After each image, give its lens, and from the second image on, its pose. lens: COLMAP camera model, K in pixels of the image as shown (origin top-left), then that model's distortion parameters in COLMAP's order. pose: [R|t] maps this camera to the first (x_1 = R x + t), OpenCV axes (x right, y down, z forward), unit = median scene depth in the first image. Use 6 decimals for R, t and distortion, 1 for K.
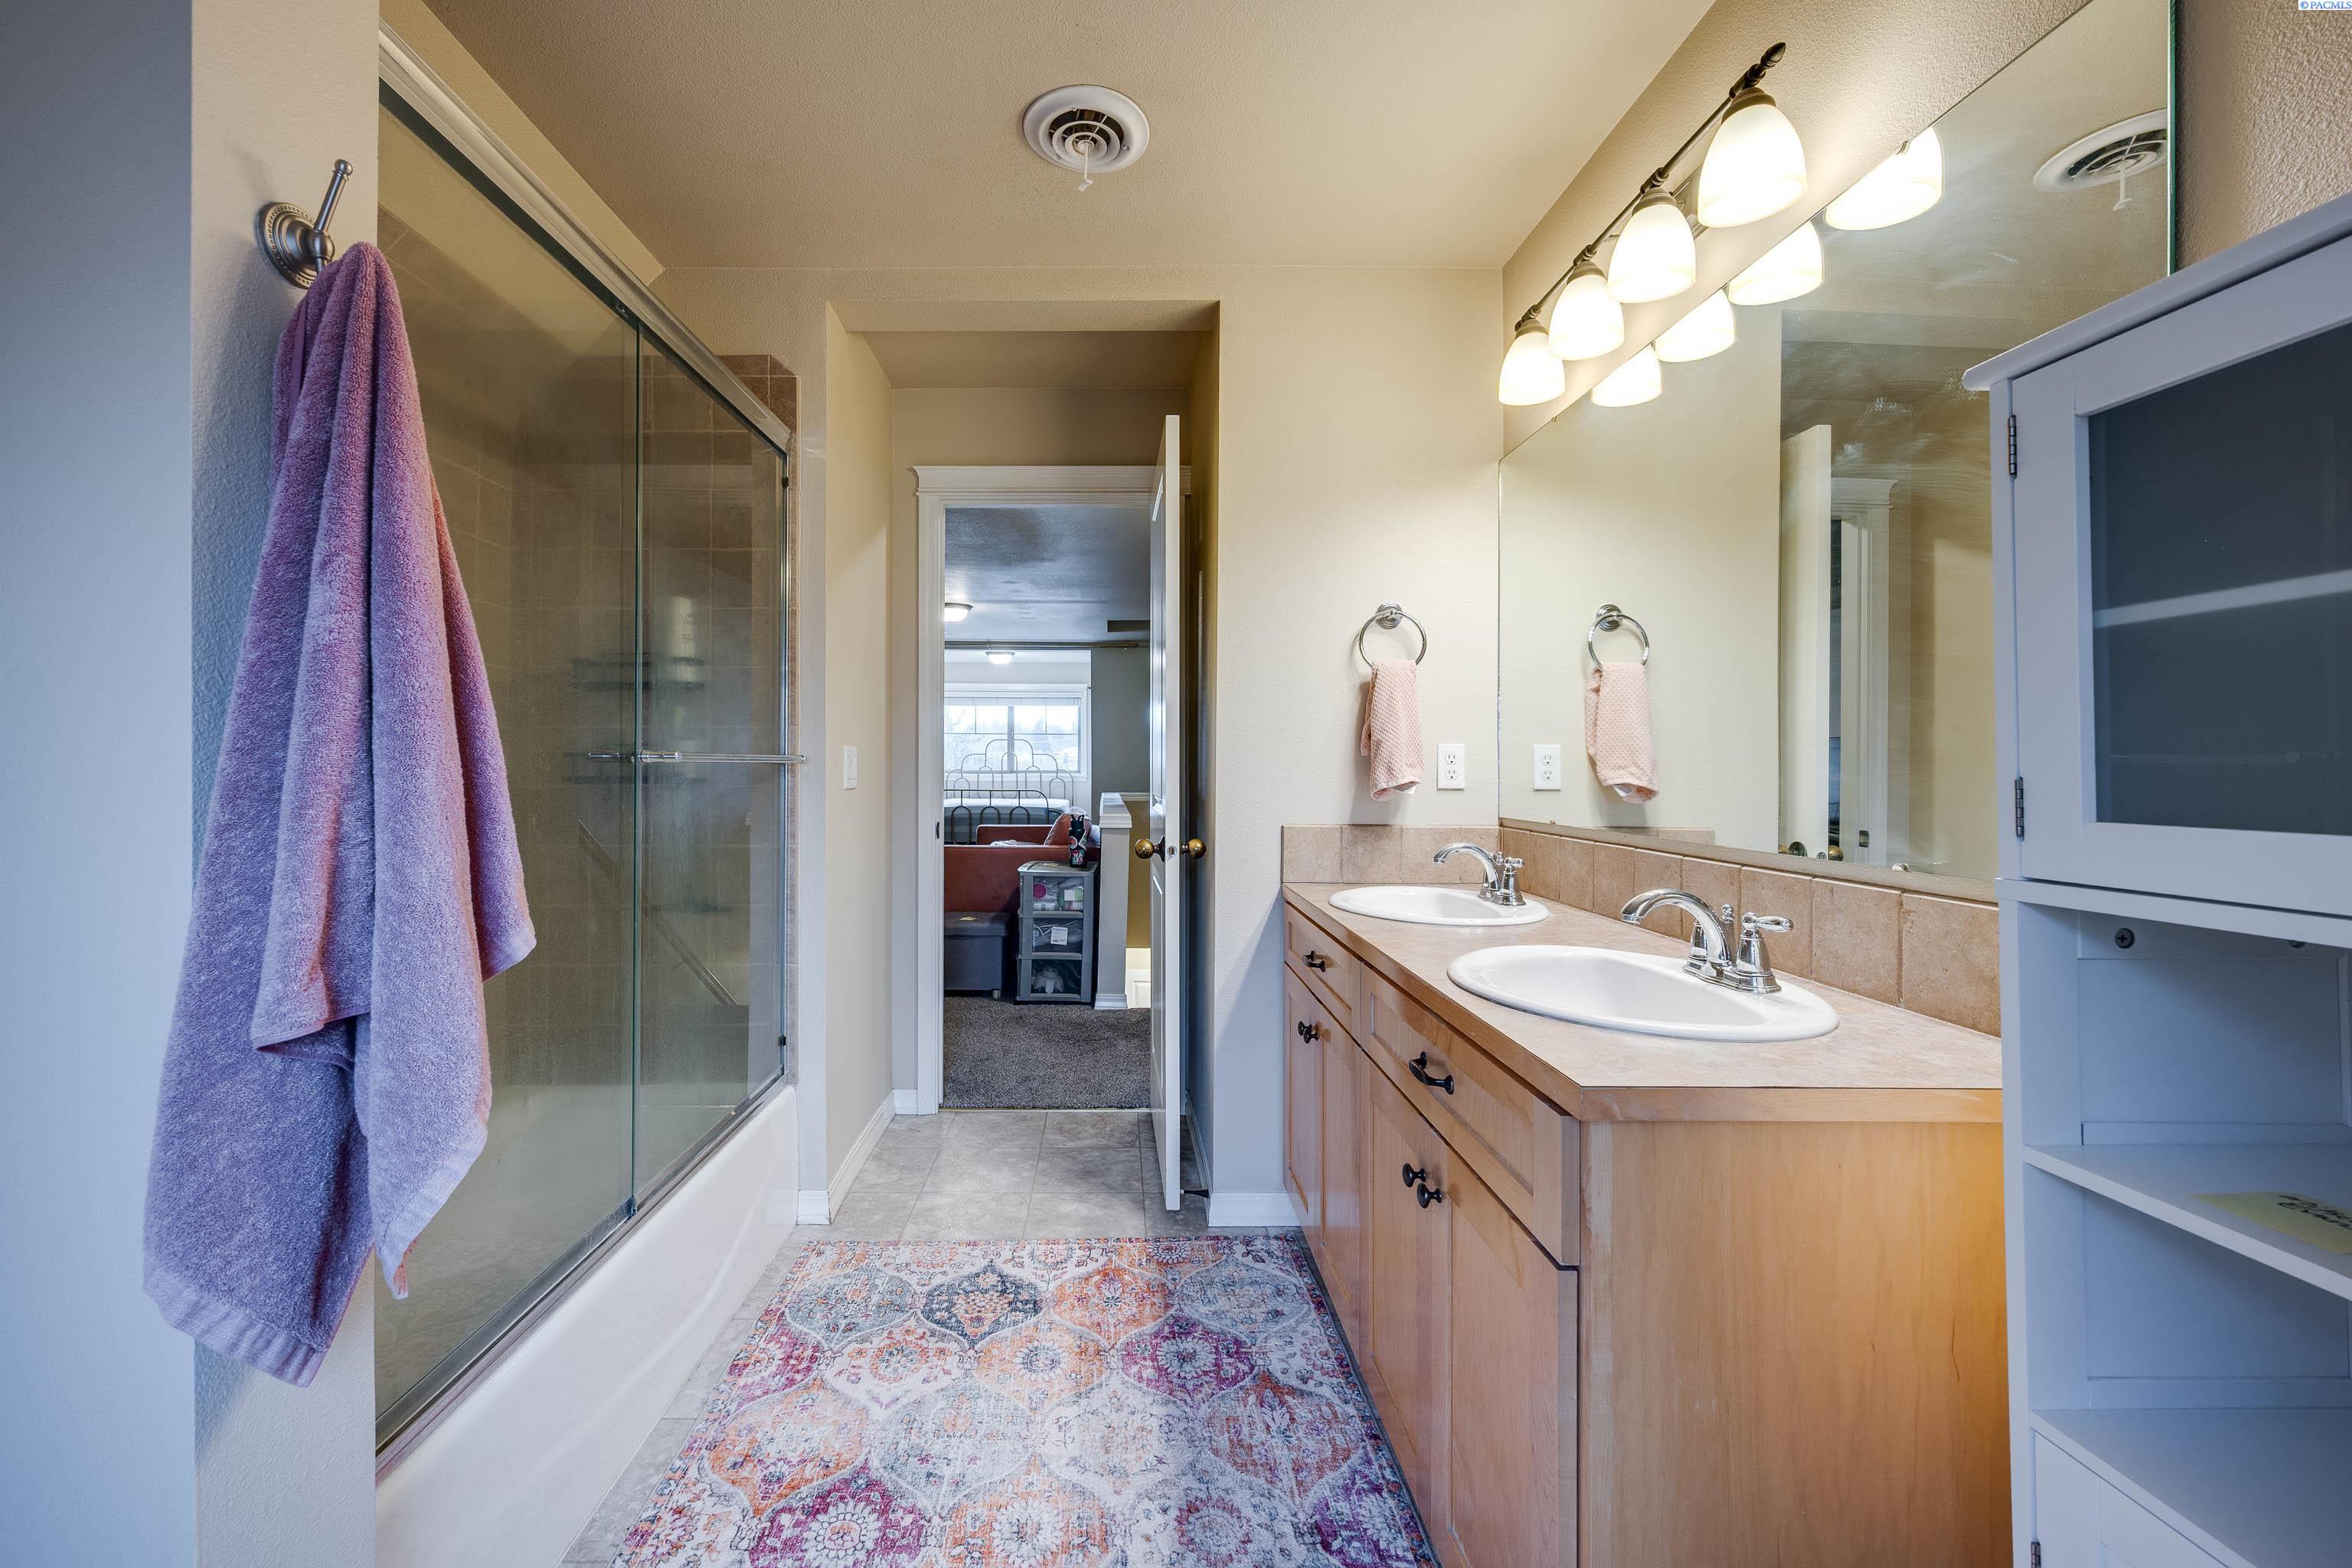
lens RADIAL K [[925.4, 0, 1178.7], [0, 925.4, 773.7], [0, 0, 1]] dist [-0.001713, -0.000298]
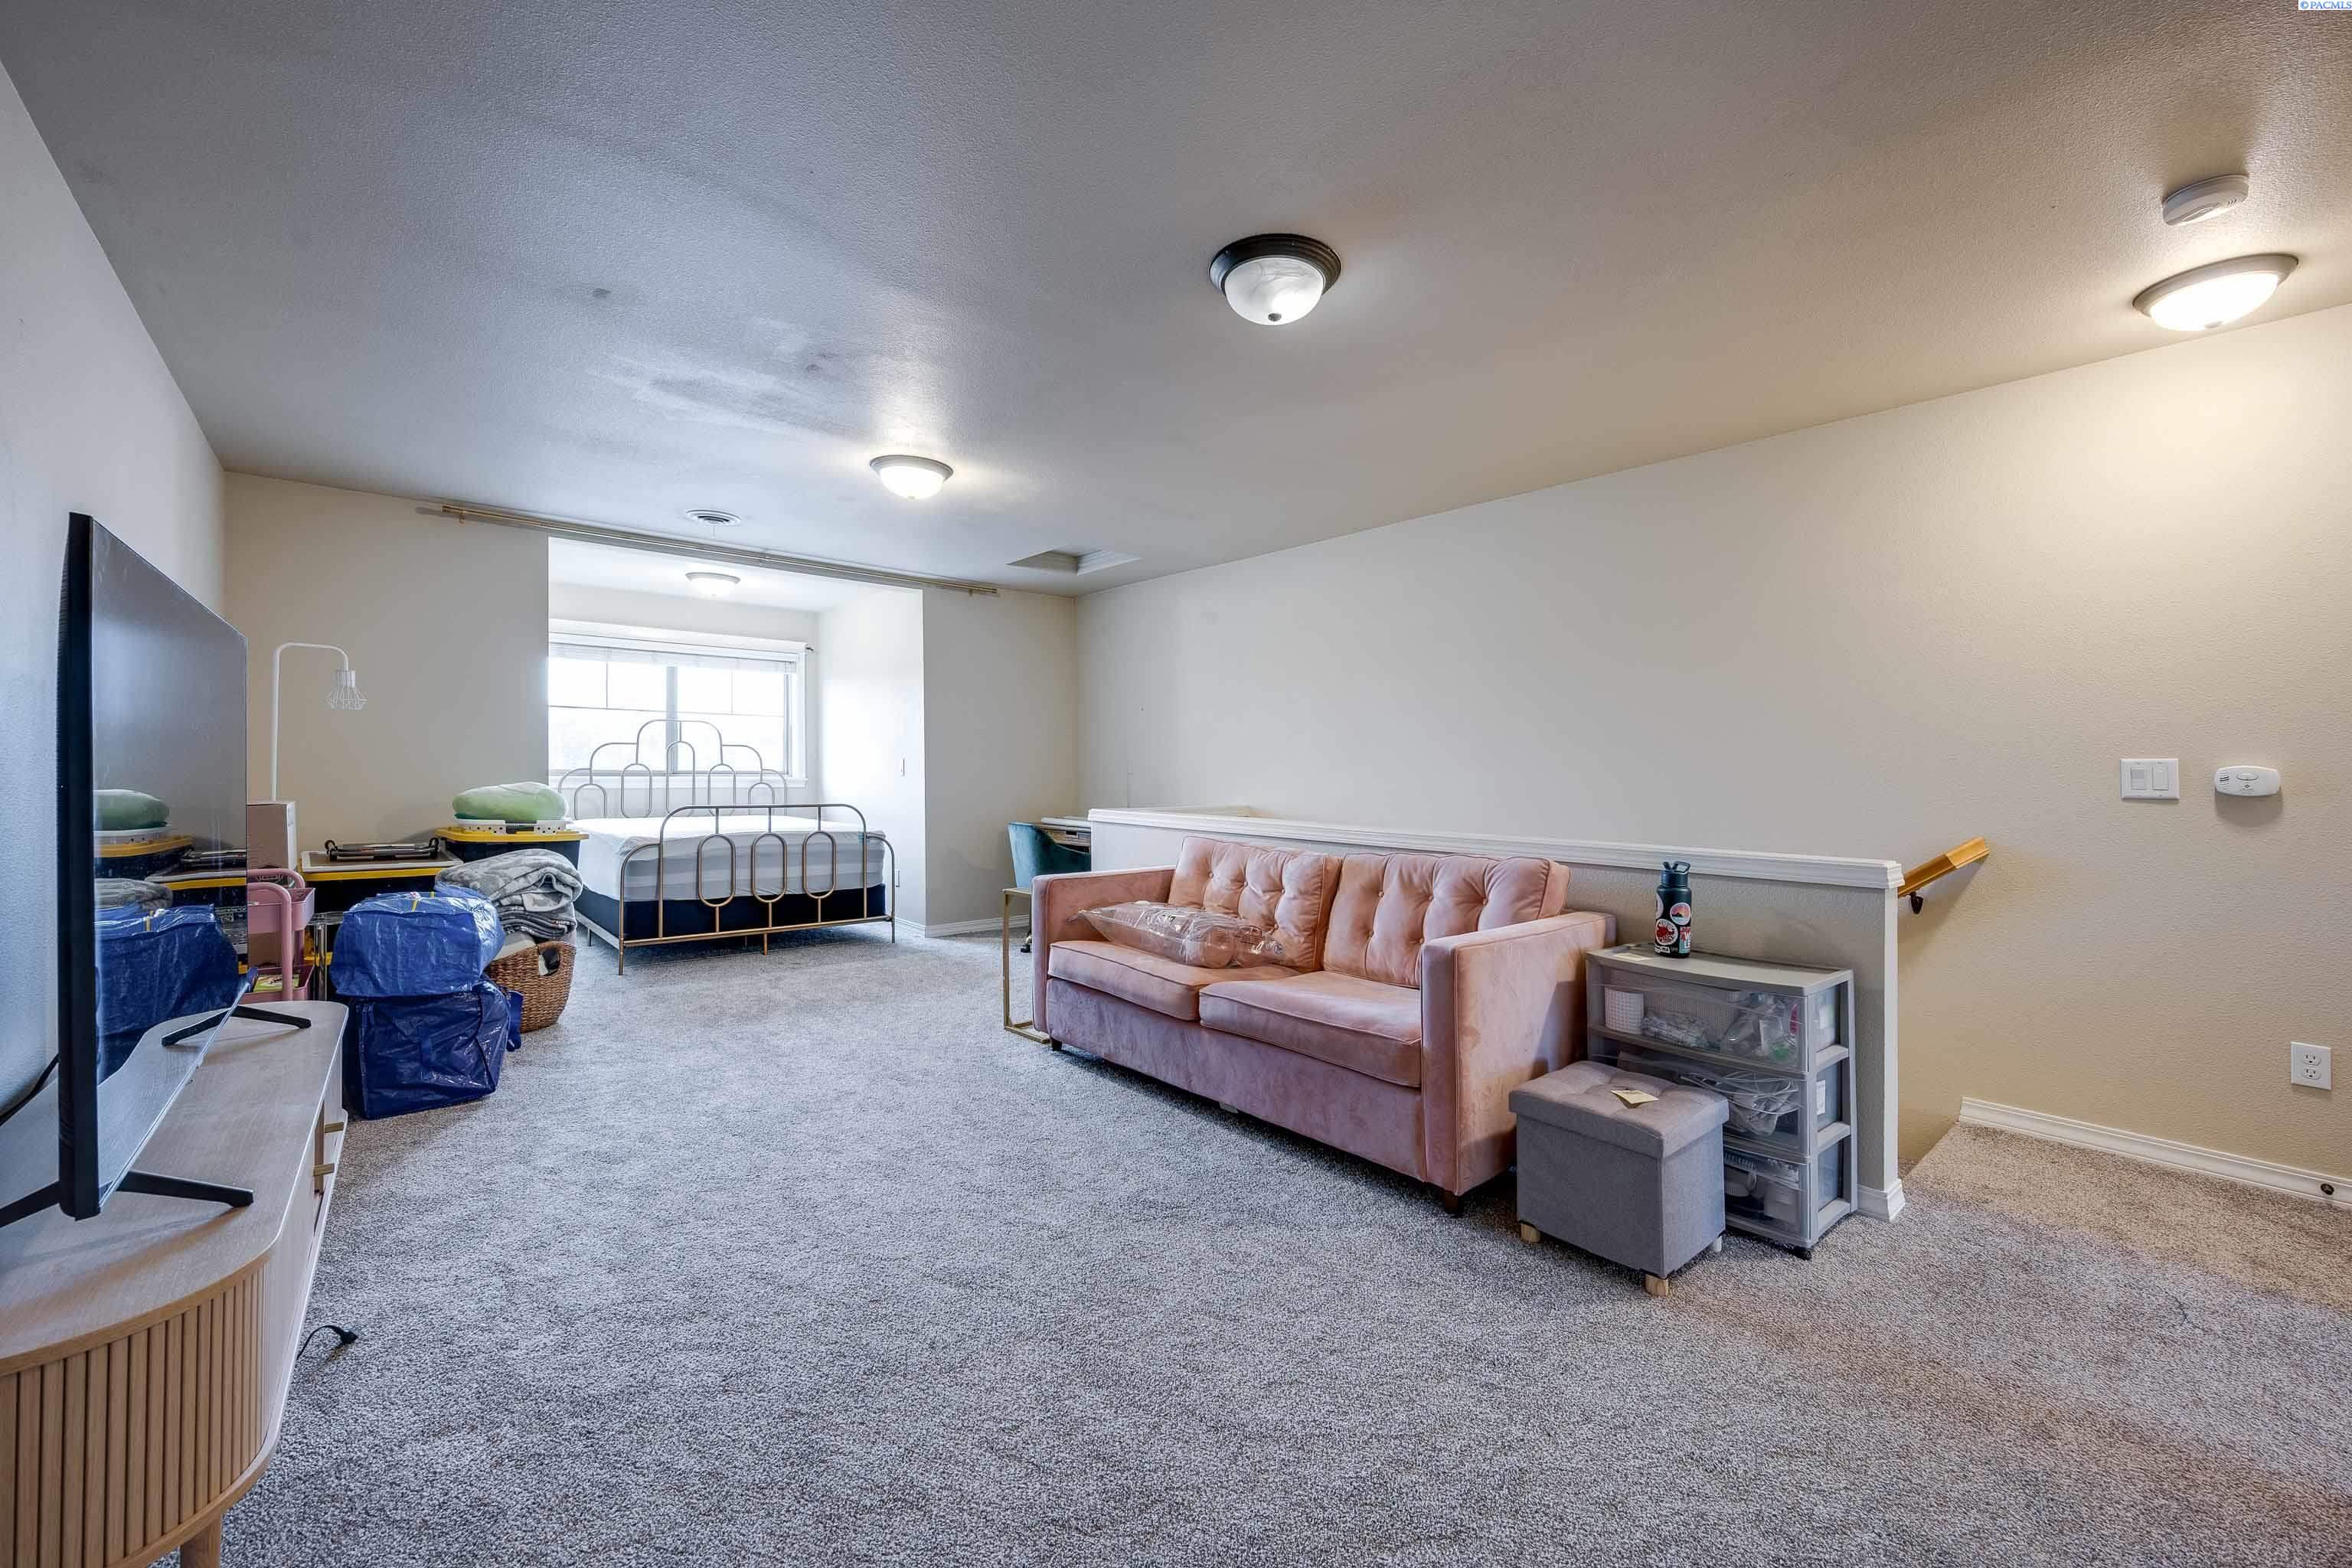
lens RADIAL K [[954.8, 0, 1176.0], [0, 954.8, 784.0], [0, 0, 1]] dist [-0.011459, -0.000499]
pose [[0.815290, -0.000061, 0.579053, -0.277102], [-0.003086, 0.999985, 0.004450, 0.000986], [-0.579045, -0.005415, 0.815278, 0.293881]]
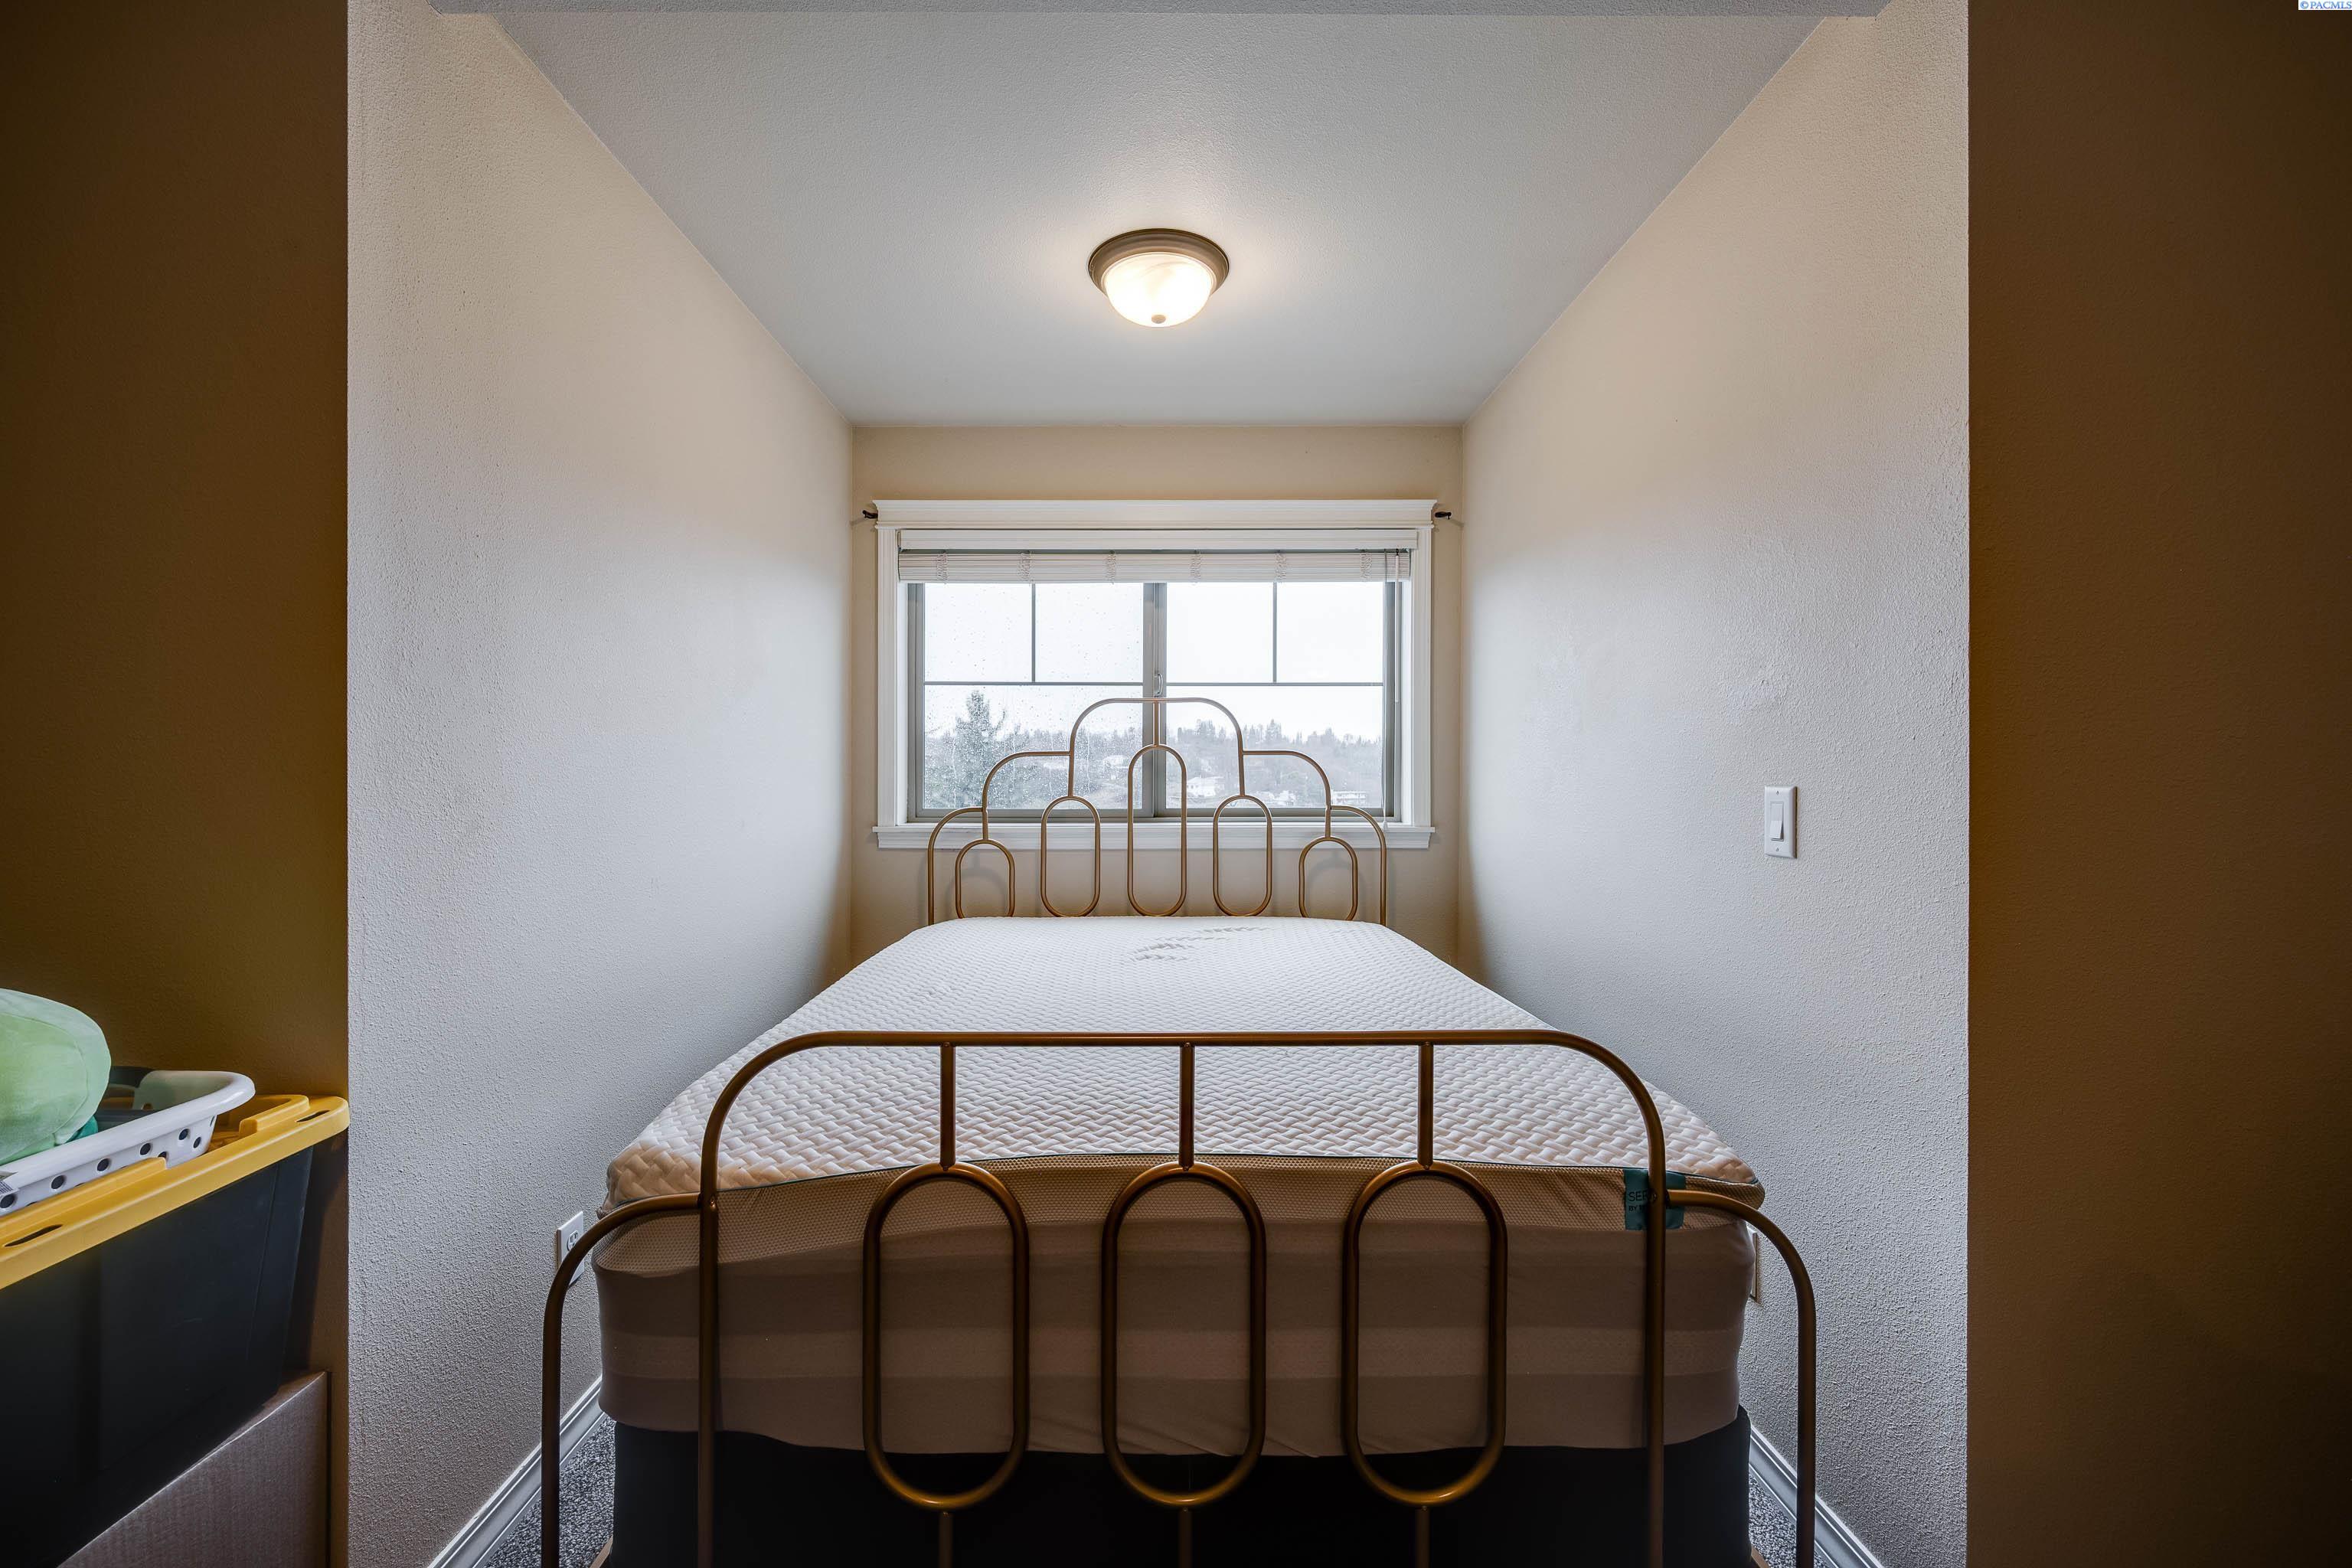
lens RADIAL K [[954.8, 0, 1176.0], [0, 954.8, 784.0], [0, 0, 1]] dist [-0.011459, -0.000499]
pose [[0.998347, -0.002710, -0.057413, -0.159446], [0.002738, 0.999996, 0.000415, -0.011431], [0.057411, -0.000571, 0.998350, 0.711795]]
